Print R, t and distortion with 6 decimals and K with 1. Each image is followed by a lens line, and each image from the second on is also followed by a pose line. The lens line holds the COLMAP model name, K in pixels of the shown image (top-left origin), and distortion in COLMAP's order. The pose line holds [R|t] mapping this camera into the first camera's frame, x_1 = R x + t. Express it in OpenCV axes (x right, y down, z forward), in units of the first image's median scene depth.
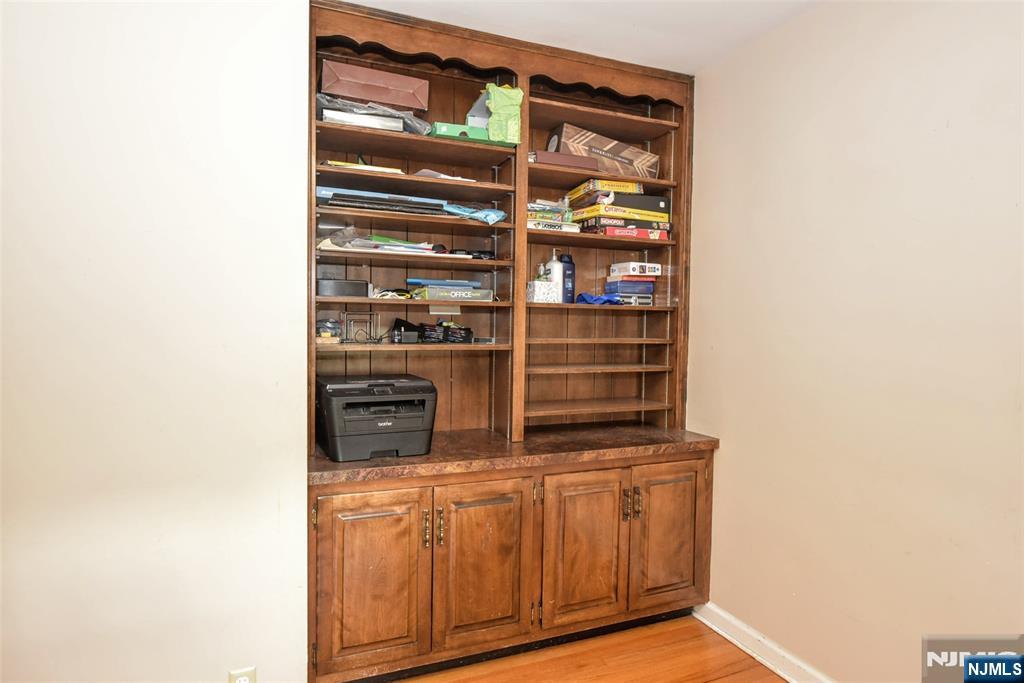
lens RADIAL K [[583.7, 0, 512.0], [0, 583.7, 341.5], [0, 0, 1]] dist [-0.005107, -0.000469]
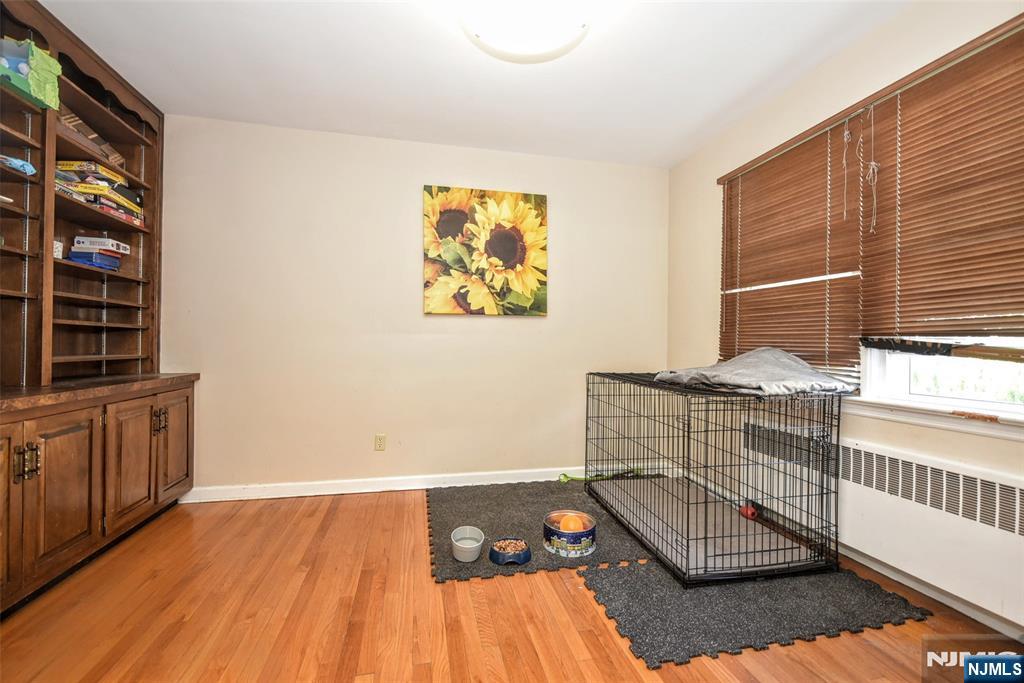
lens RADIAL K [[467.1, 0, 513.1], [0, 467.1, 344.5], [0, 0, 1]] dist [-0.003709, -0.000386]
pose [[0.171708, -0.002864, 0.985144, -0.640339], [0.030357, 0.999536, -0.002386, 0.117390], [-0.984680, 0.030316, 0.171716, 0.016536]]
